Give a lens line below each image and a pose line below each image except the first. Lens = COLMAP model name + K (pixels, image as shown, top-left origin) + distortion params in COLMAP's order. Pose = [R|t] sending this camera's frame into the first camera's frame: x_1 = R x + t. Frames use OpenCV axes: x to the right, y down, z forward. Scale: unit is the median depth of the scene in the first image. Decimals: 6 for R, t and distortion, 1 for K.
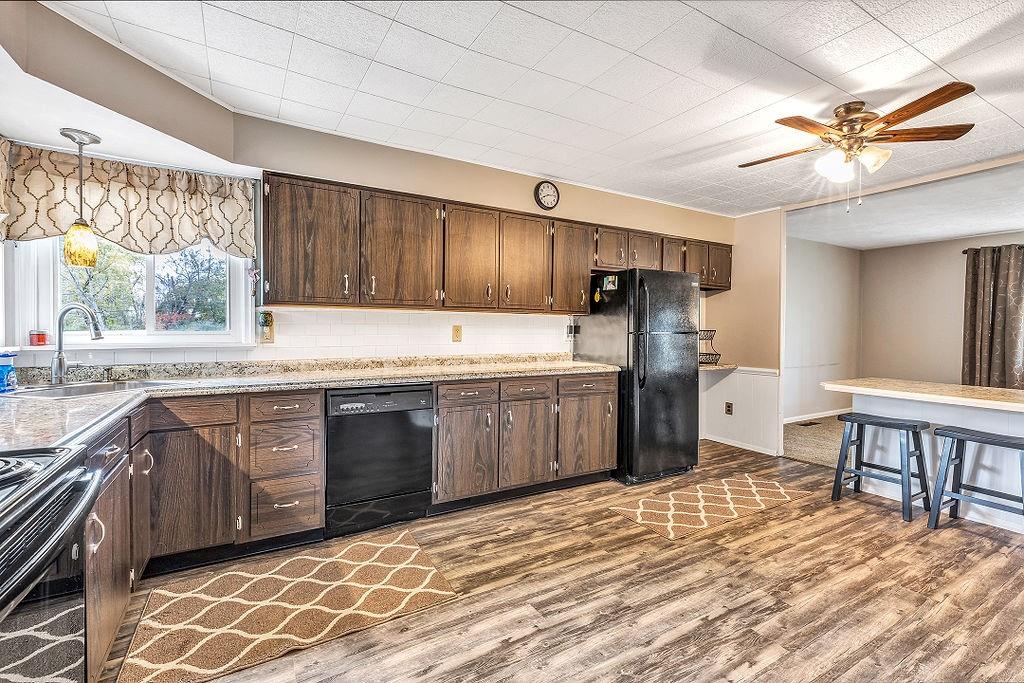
lens RADIAL K [[465.2, 0, 509.8], [0, 465.2, 340.2], [0, 0, 1]] dist [0.009659, -0.000165]
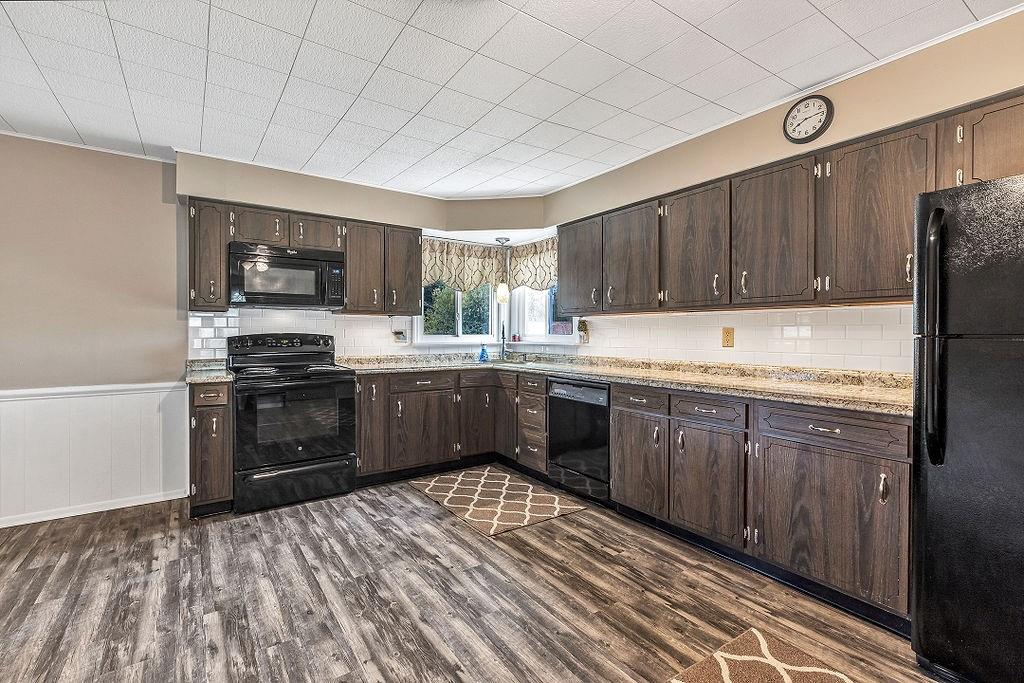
lens RADIAL K [[465.2, 0, 506.0], [0, 465.2, 337.7], [0, 0, 1]] dist [0.009659, -0.000165]
pose [[0.054275, 0.000988, -0.998526, 0.941766], [-0.026367, 0.999652, -0.000444, -0.003760], [0.998178, 0.026352, 0.054282, 0.760958]]
